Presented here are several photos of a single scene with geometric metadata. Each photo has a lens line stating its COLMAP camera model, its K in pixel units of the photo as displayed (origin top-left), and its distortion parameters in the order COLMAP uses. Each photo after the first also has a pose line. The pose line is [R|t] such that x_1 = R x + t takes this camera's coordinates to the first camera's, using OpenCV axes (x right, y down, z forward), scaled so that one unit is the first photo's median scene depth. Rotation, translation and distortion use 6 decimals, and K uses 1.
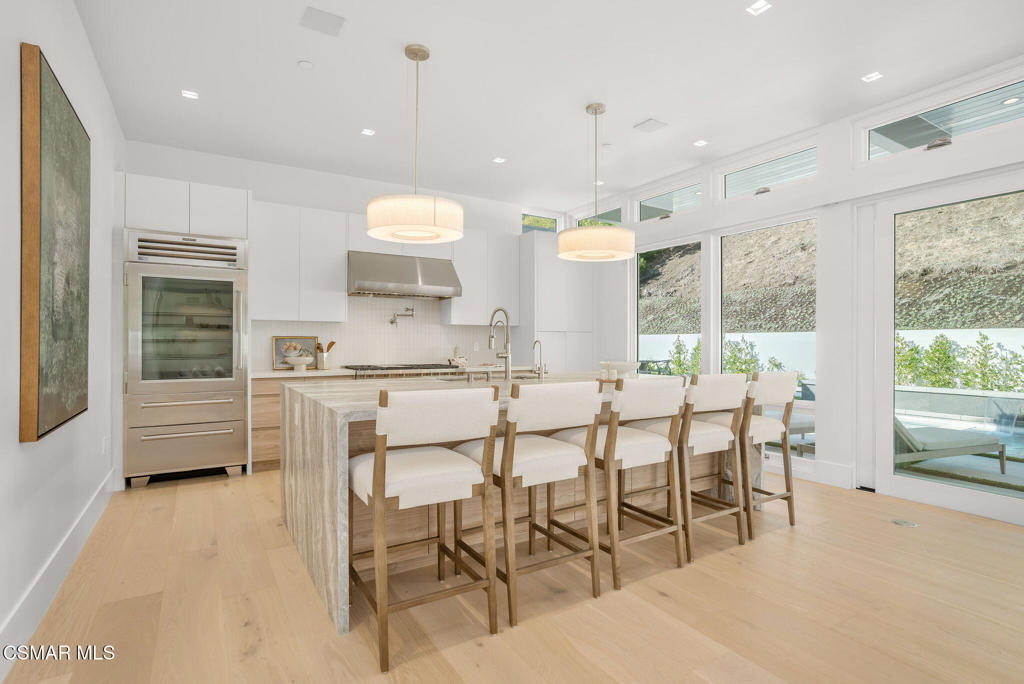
lens RADIAL K [[500.7, 0, 503.6], [0, 500.7, 345.1], [0, 0, 1]] dist [-0.014626, 0.002736]
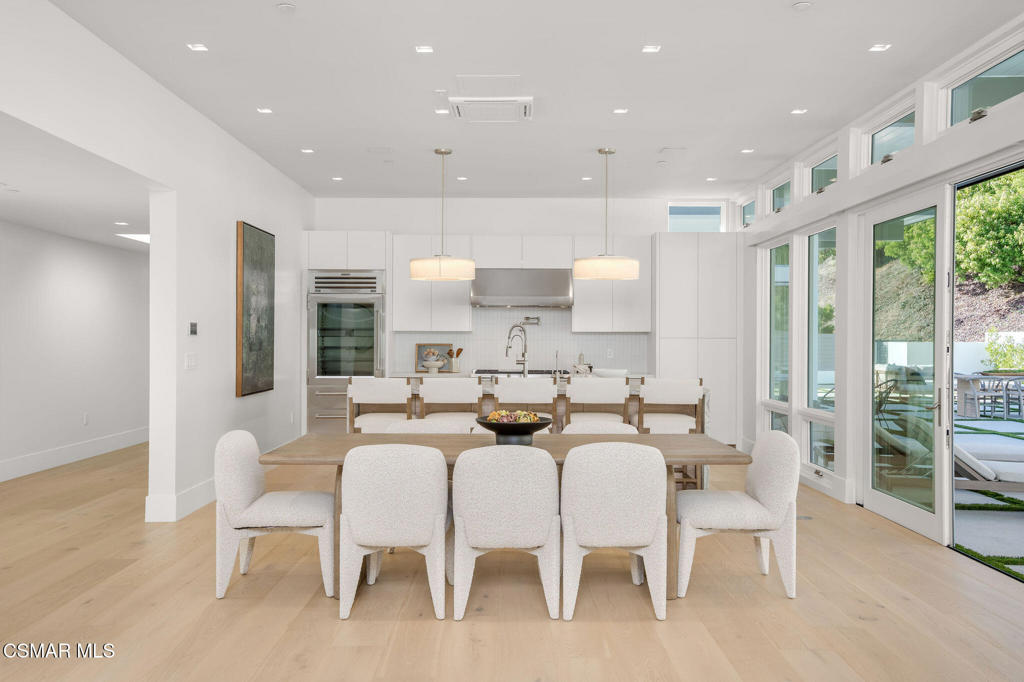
lens RADIAL K [[887.9, 0, 509.3], [0, 887.9, 342.2], [0, 0, 1]] dist [-0.010041, -0.001276]
pose [[0.848210, 0.003587, -0.529649, 0.959576], [-0.004116, 0.999992, 0.000180, -0.025327], [0.529645, 0.002028, 0.848217, -0.765309]]
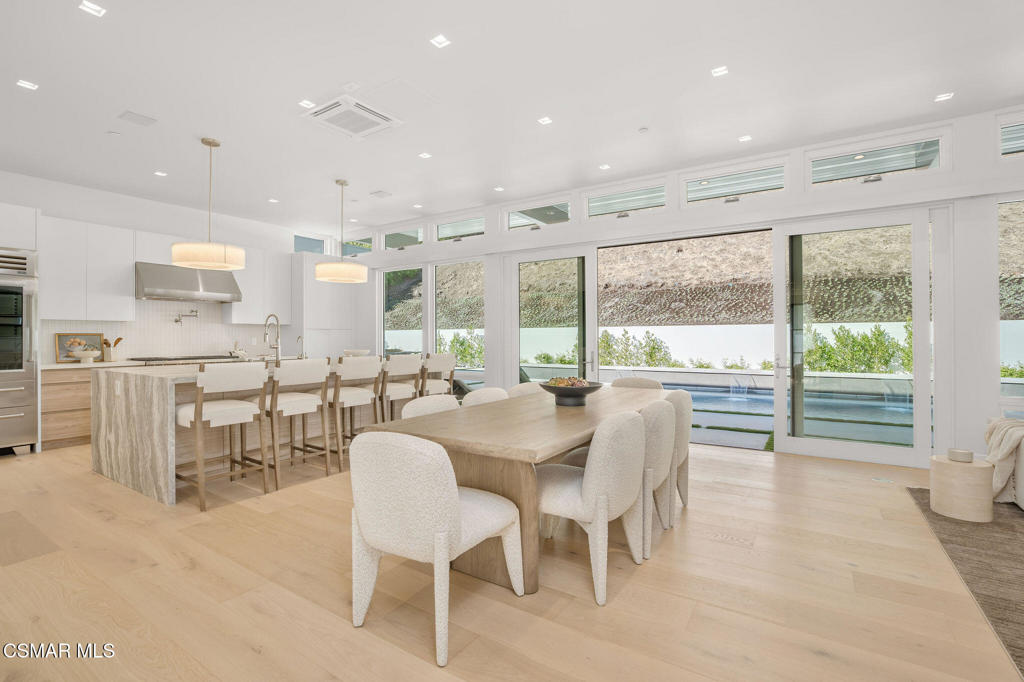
lens RADIAL K [[484.1, 0, 502.2], [0, 484.1, 335.3], [0, 0, 1]] dist [-0.026982, 0.006562]
pose [[0.911665, -0.004044, 0.410915, 0.022452], [0.006980, 0.999960, -0.005643, 0.000128], [-0.410875, 0.008013, 0.911656, -0.462161]]
